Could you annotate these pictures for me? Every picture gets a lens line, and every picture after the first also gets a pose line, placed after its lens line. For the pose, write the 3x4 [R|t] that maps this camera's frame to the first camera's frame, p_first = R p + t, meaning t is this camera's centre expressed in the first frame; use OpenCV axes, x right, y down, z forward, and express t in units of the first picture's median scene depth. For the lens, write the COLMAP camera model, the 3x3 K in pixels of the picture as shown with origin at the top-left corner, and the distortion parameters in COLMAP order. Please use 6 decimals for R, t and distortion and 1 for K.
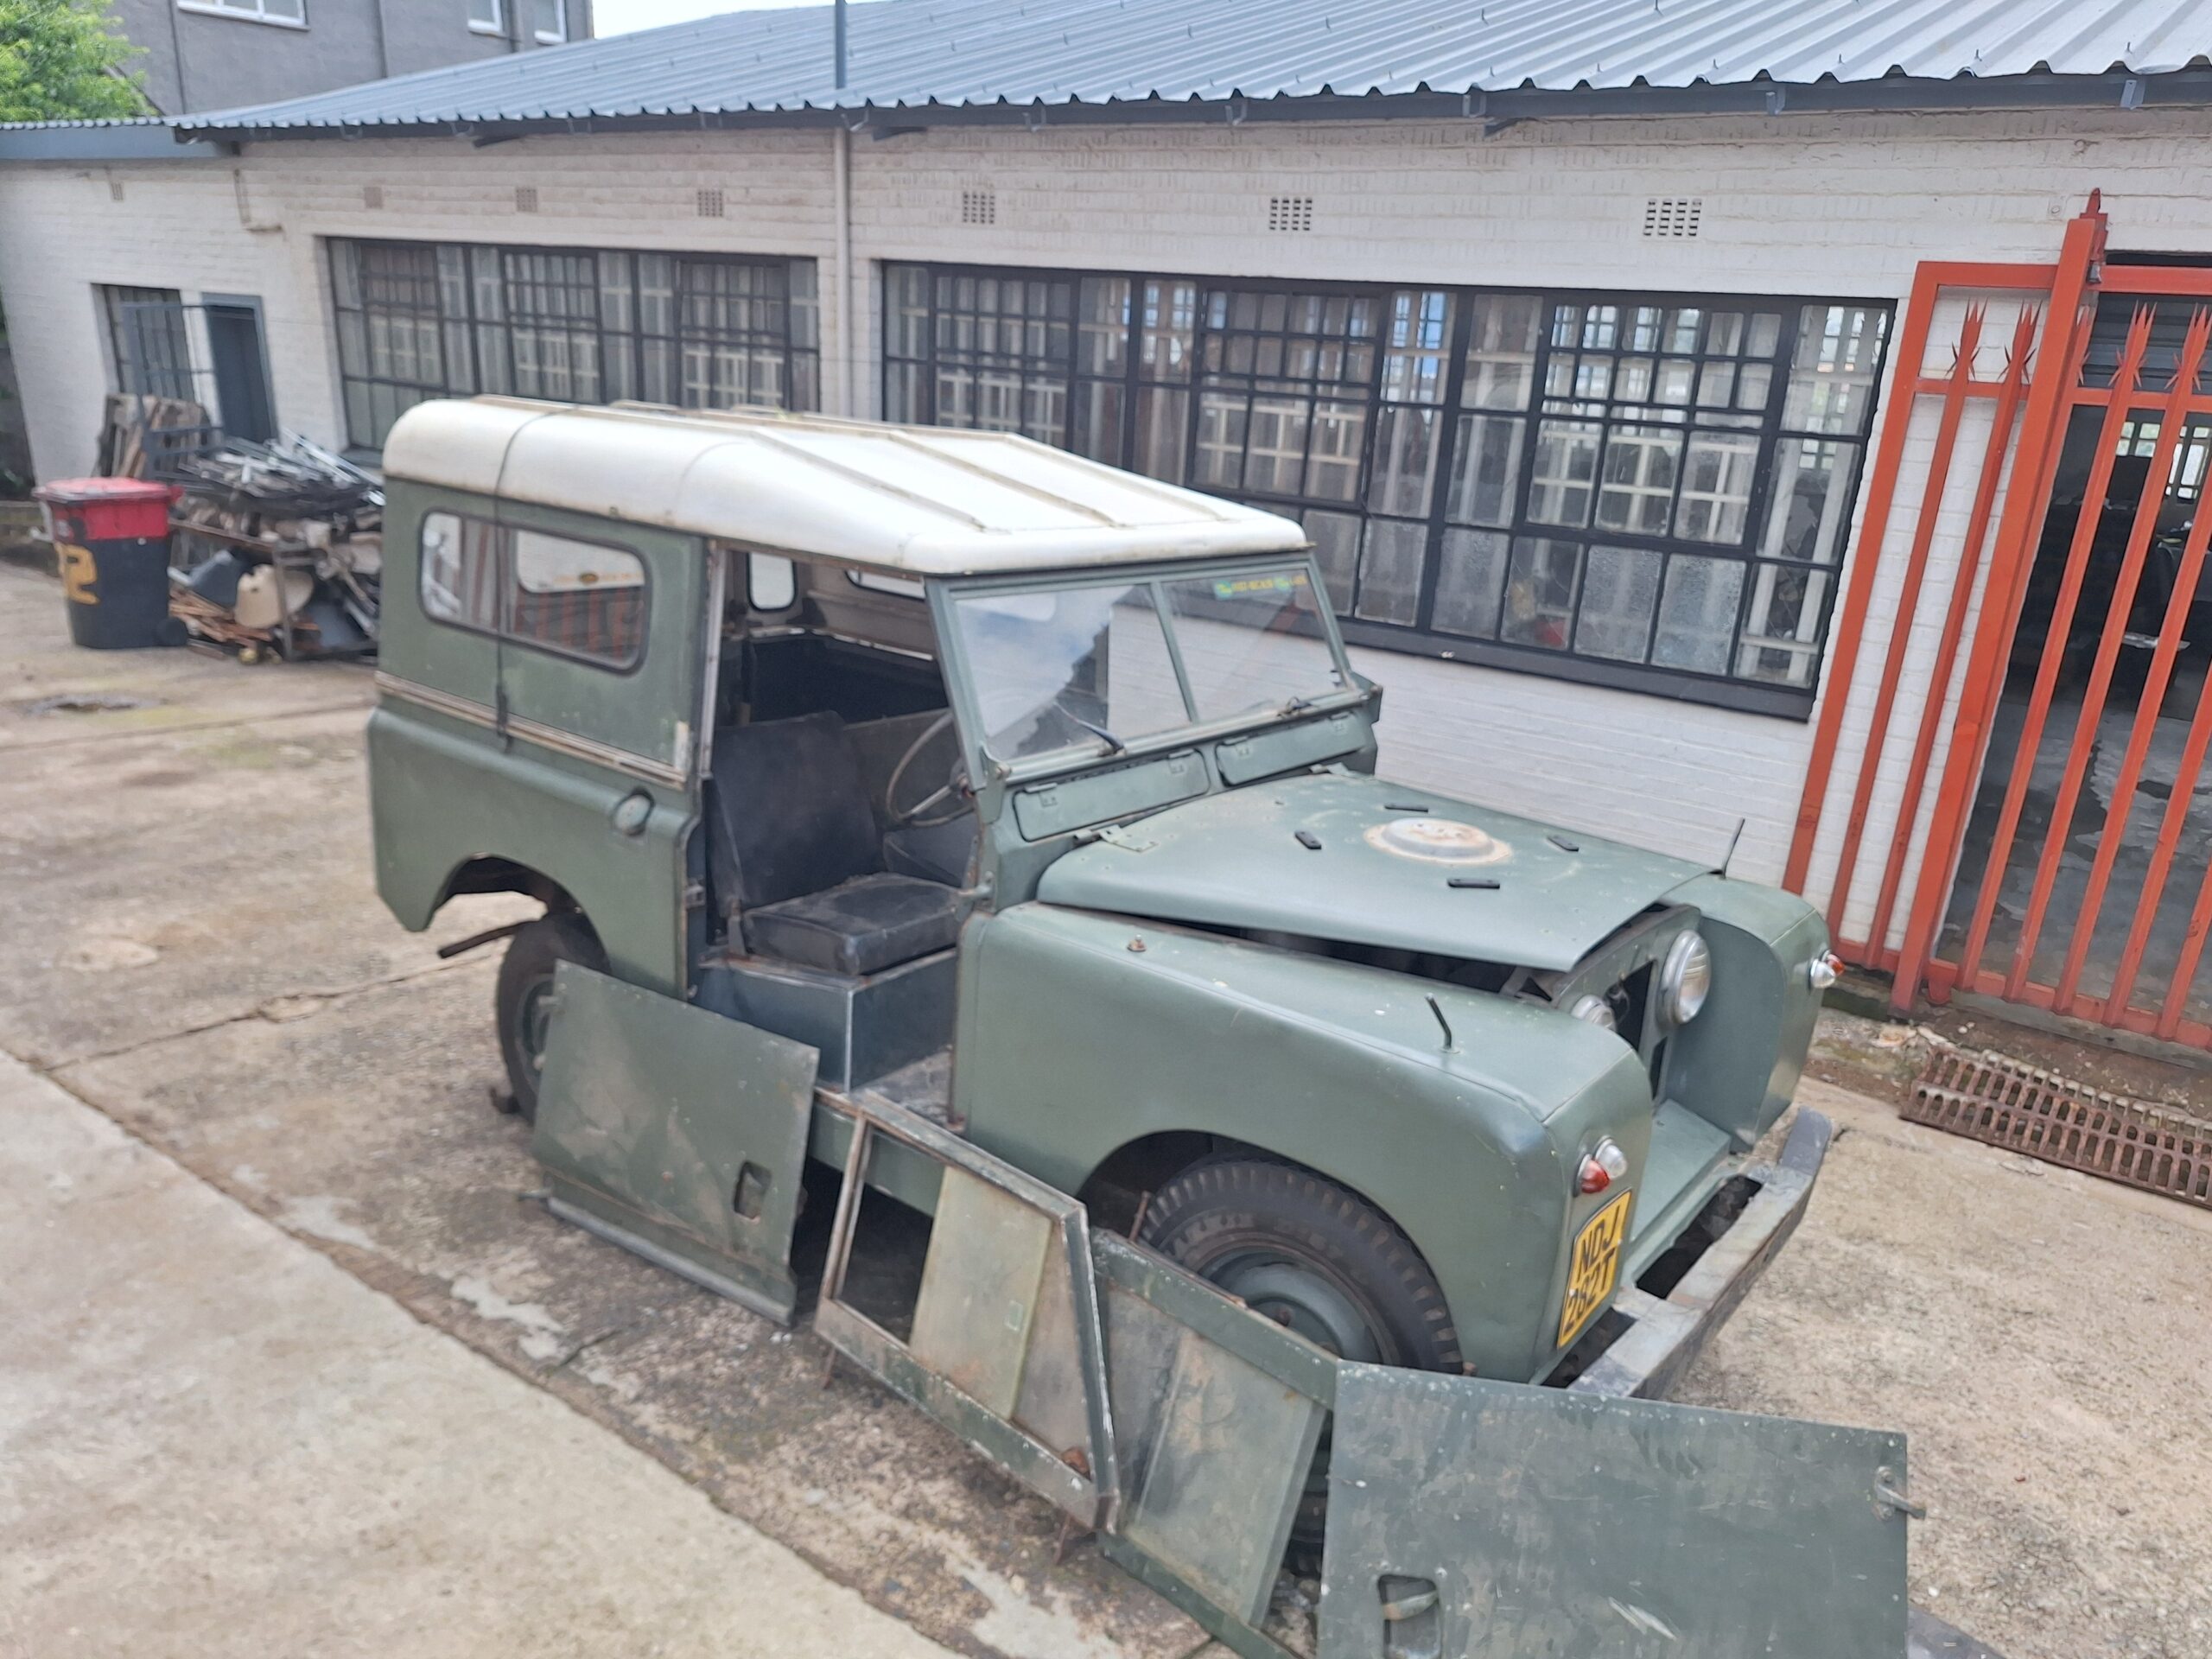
lens RADIAL K [[1535.2, 0, 1106.8], [0, 1535.2, 854.8], [0, 0, 1]] dist [0.041878, -0.035057]
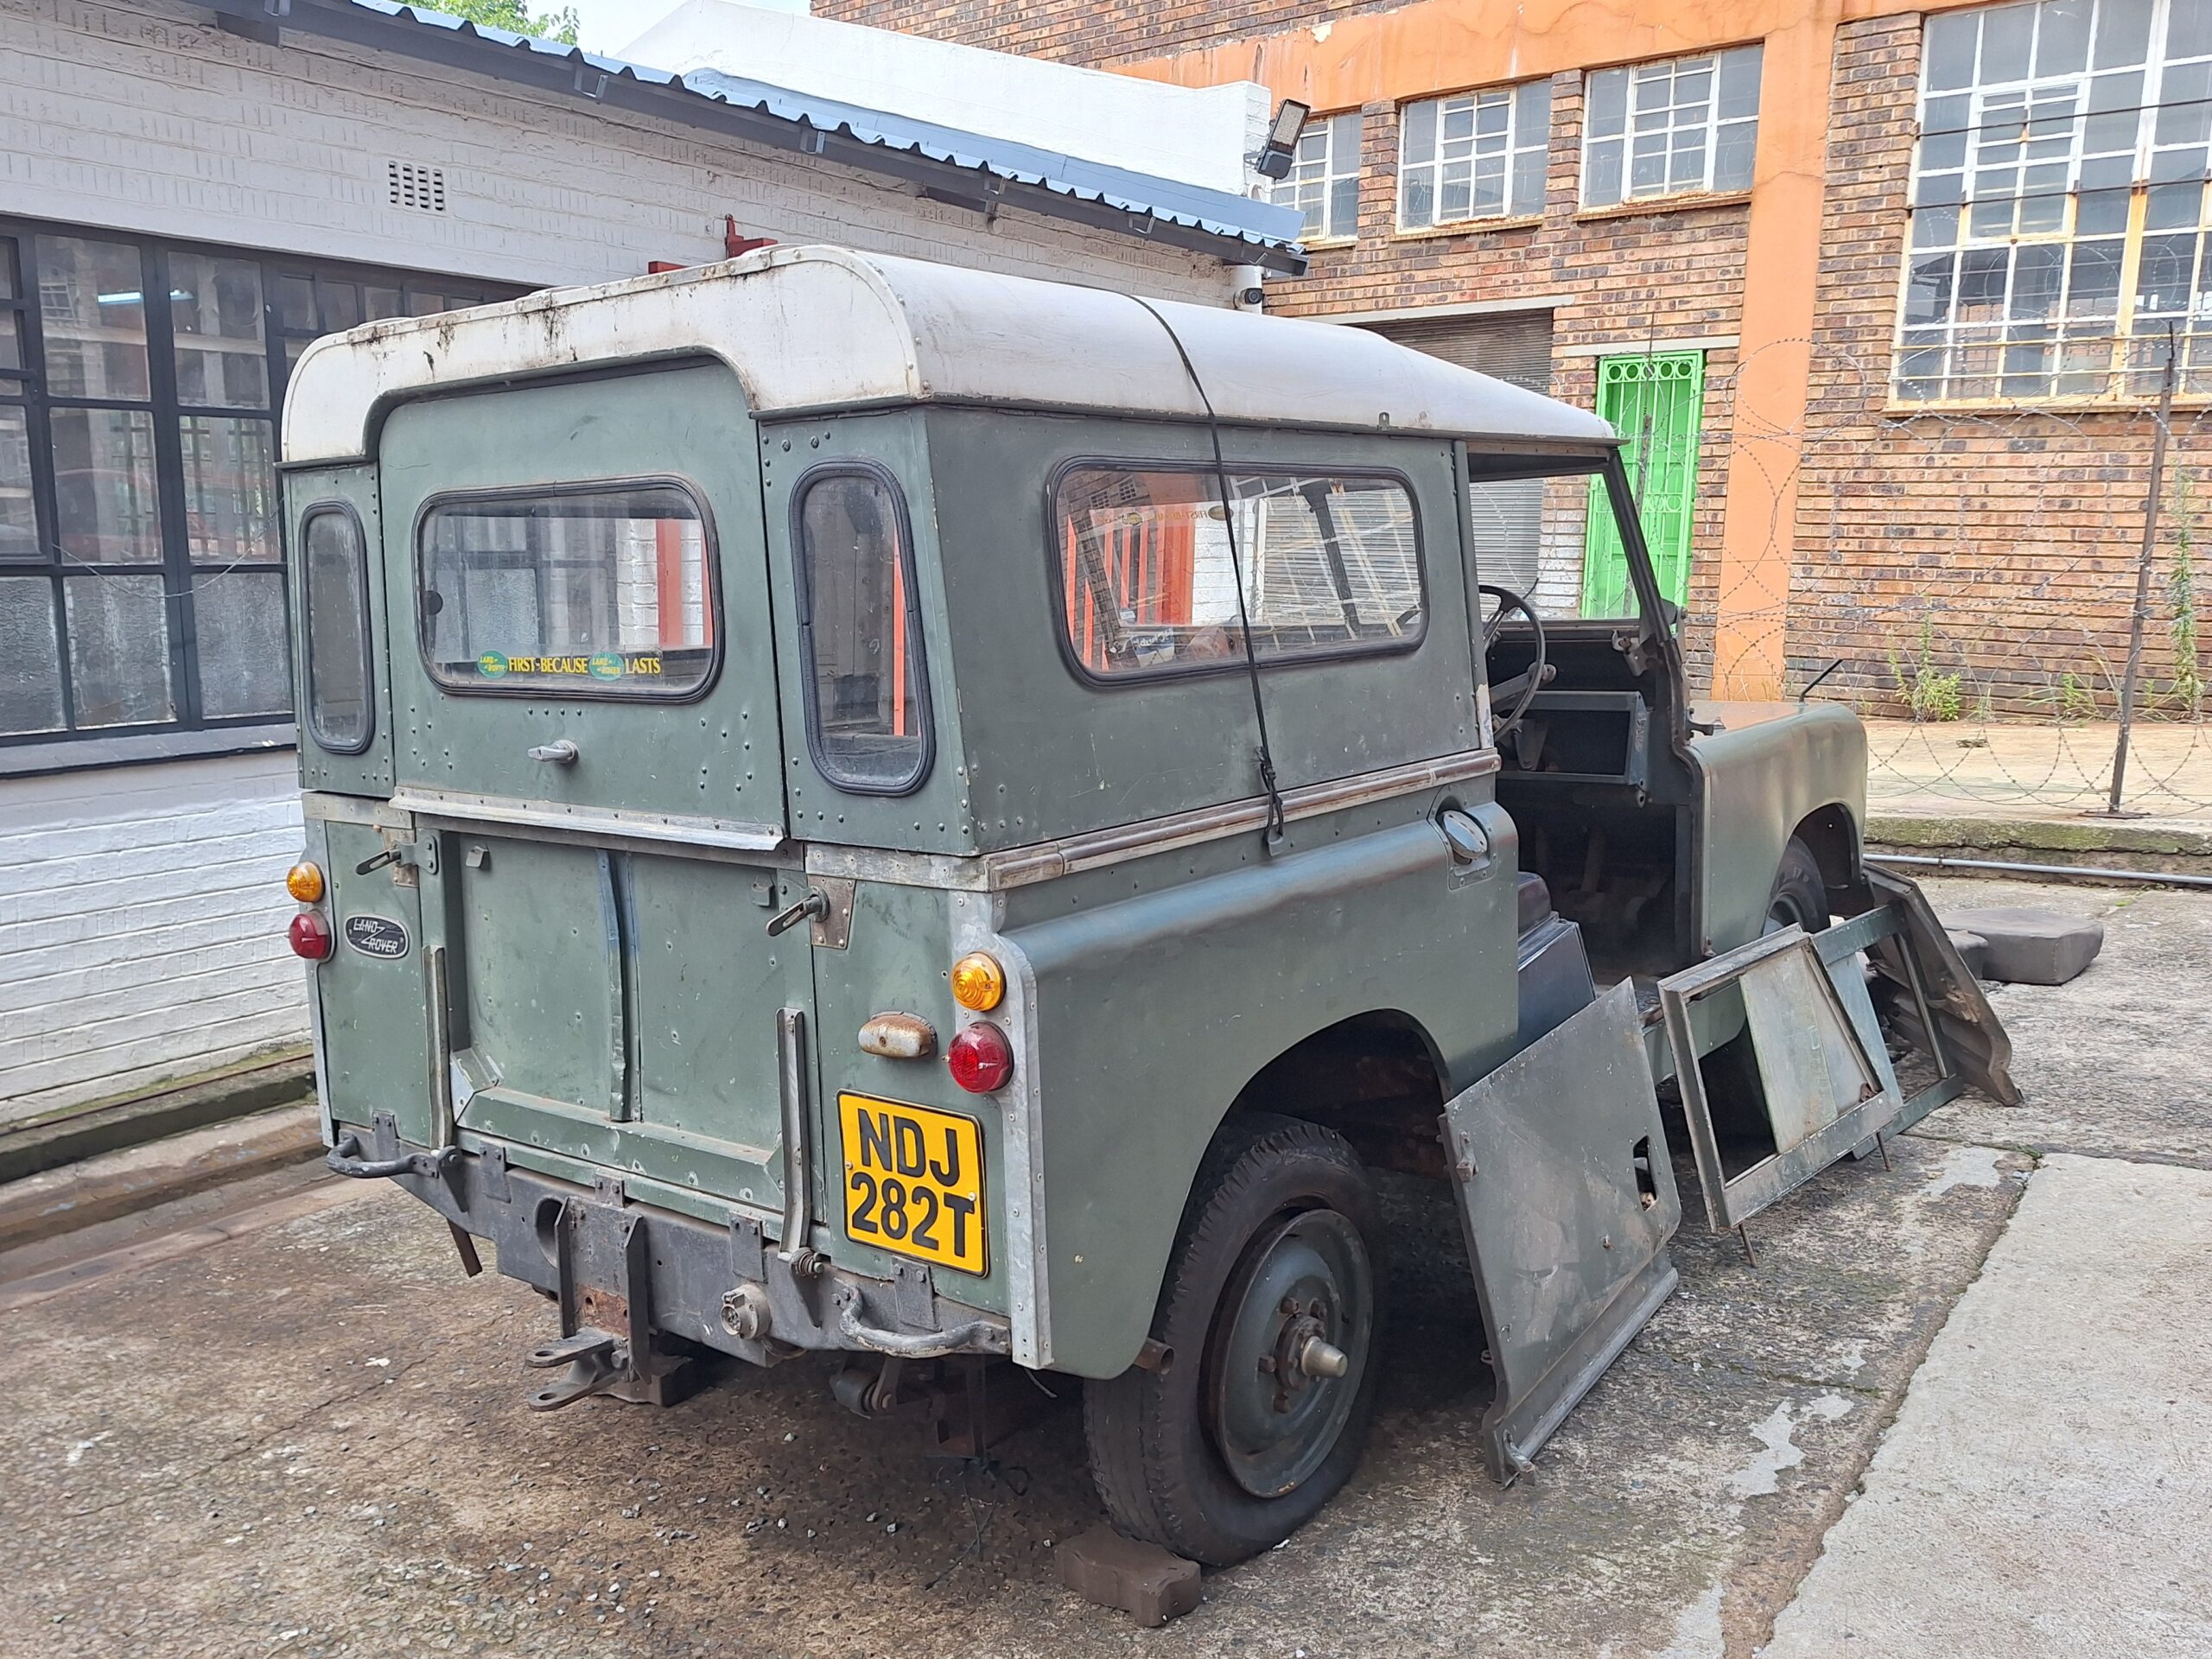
lens RADIAL K [[1788.6, 0, 1084.2], [0, 1788.6, 831.8], [0, 0, 1]] dist [0.103902, -0.135314]
pose [[0.014554, -0.215113, 0.976481, -1.166125], [0.329375, 0.923110, 0.198446, -0.261143], [-0.944087, 0.318740, 0.084288, 1.124807]]
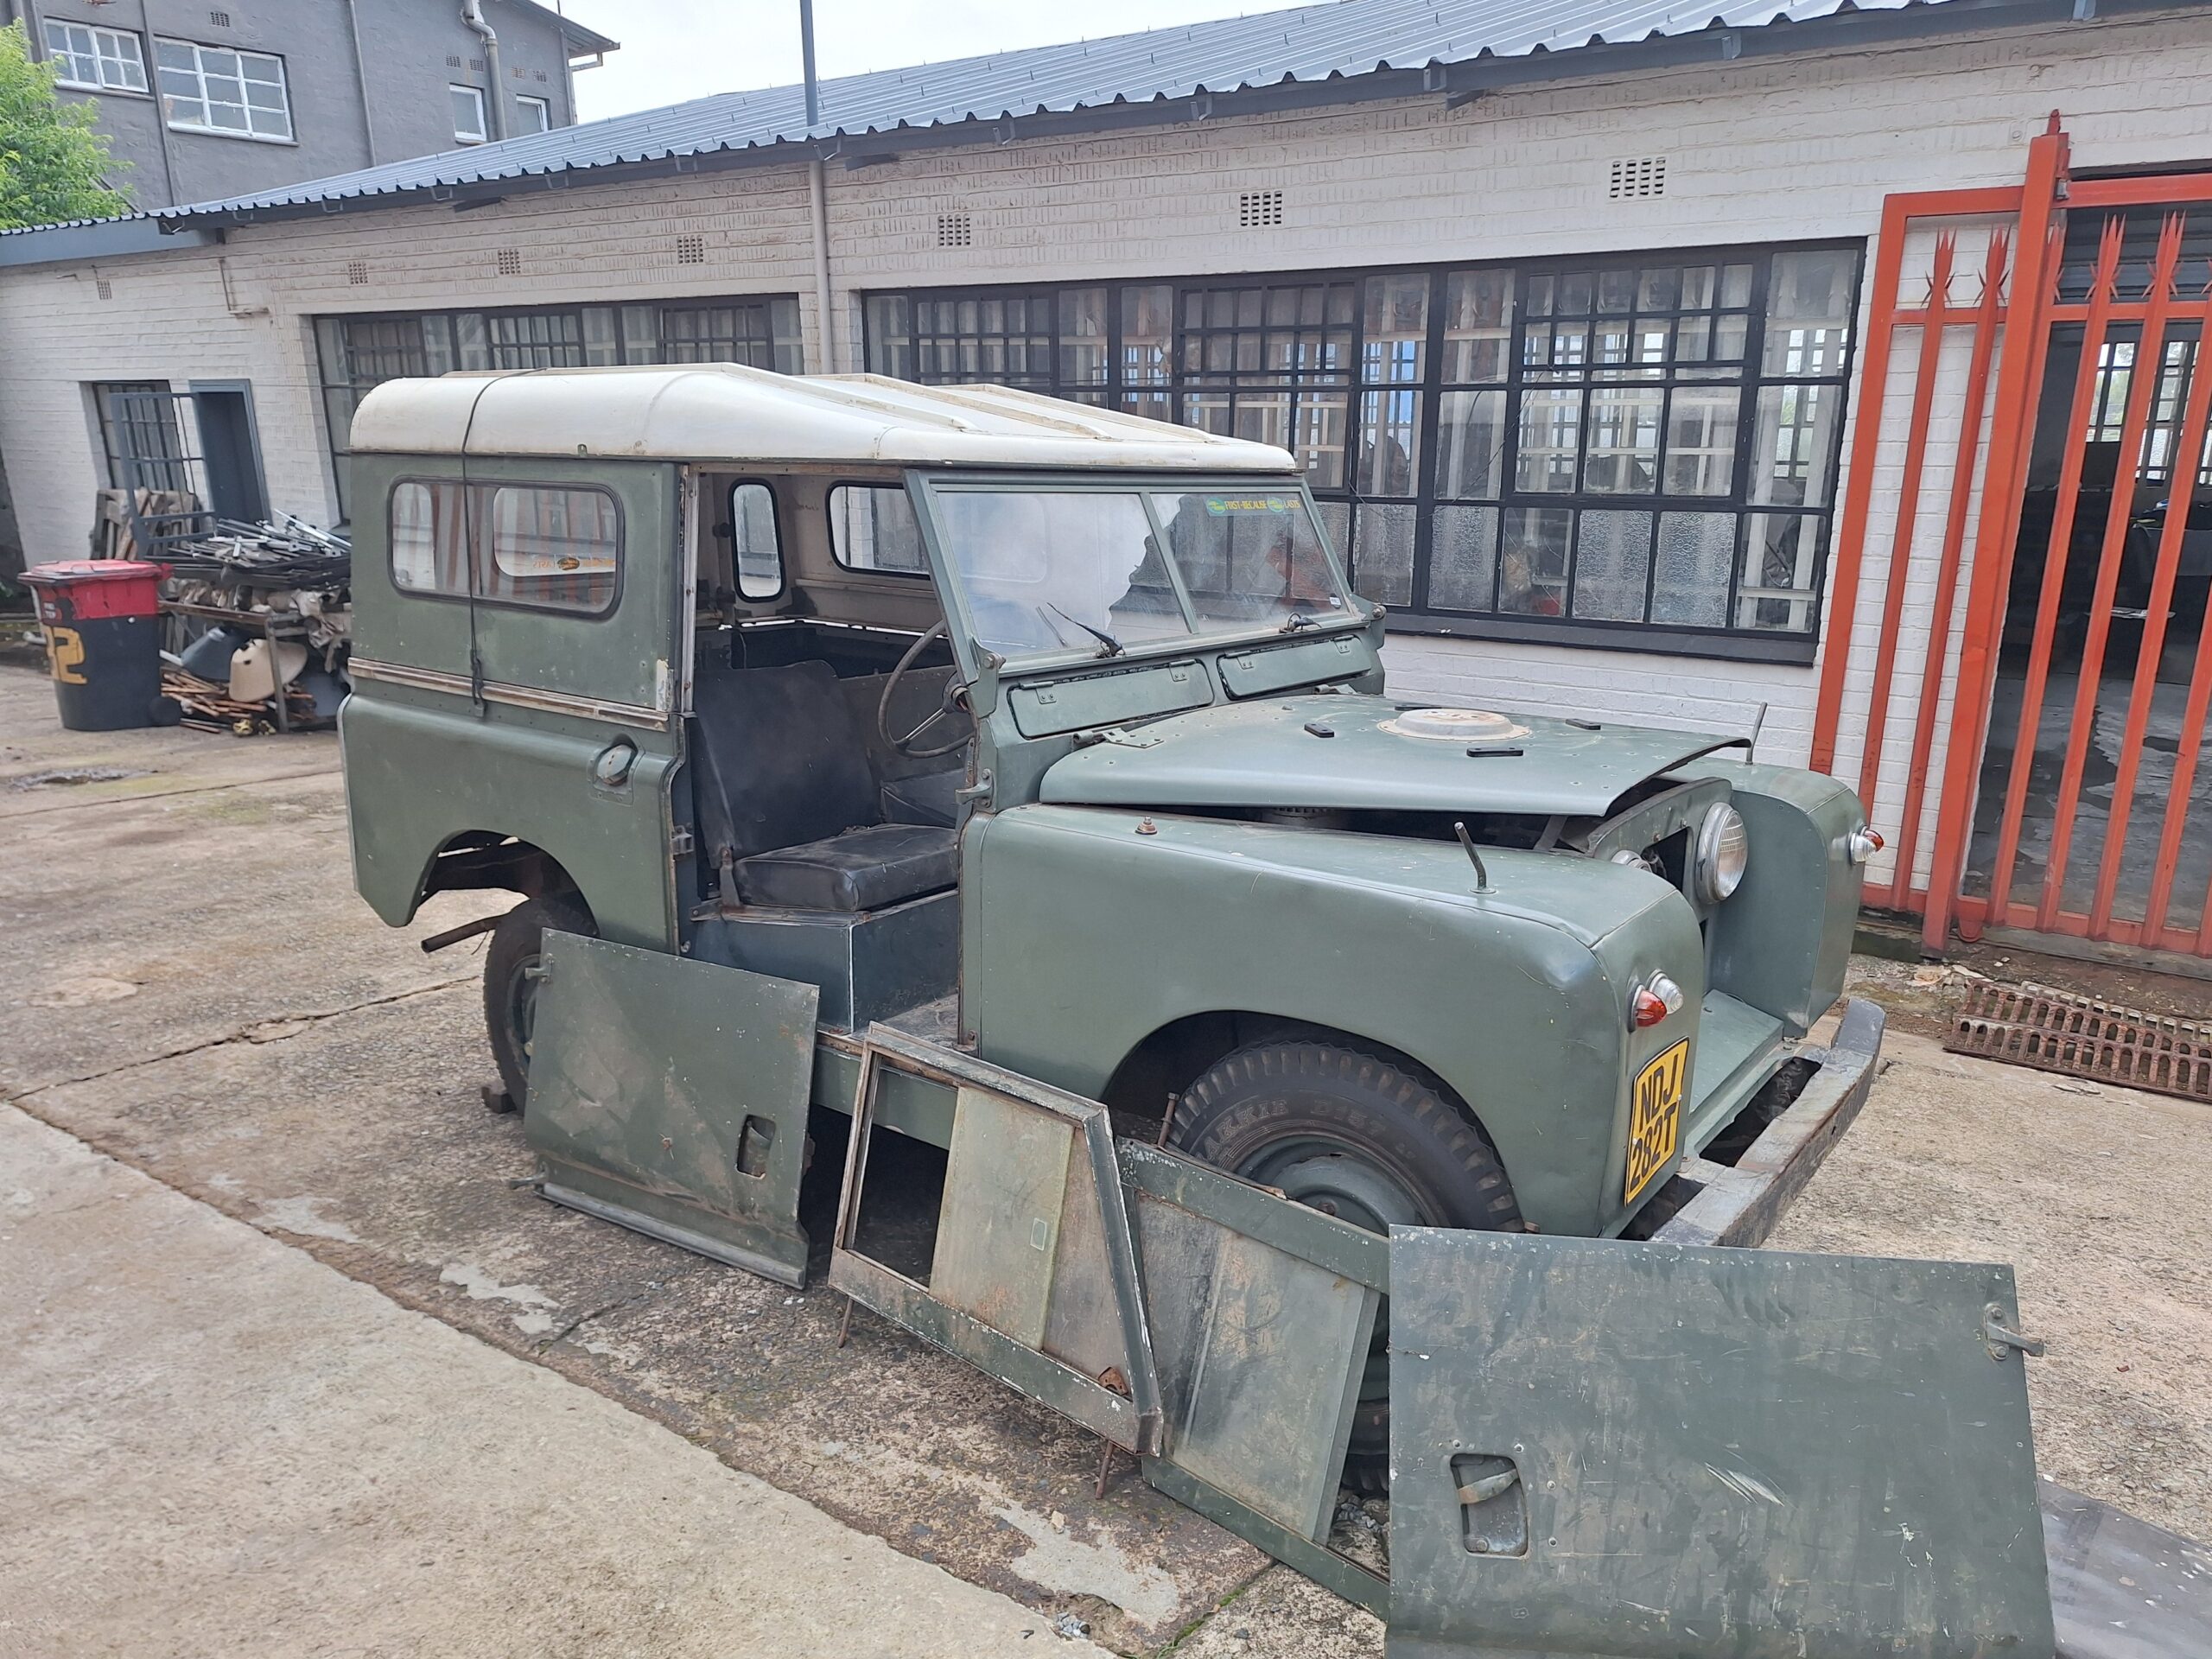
lens RADIAL K [[1512.4, 0, 1136.0], [0, 1512.4, 833.3], [0, 0, 1]] dist [0.052989, -0.037680]
pose [[0.998214, -0.058224, 0.013342, 0.000302], [0.058961, 0.996216, -0.063849, 0.098421], [-0.009574, 0.064522, 0.997870, 0.055496]]
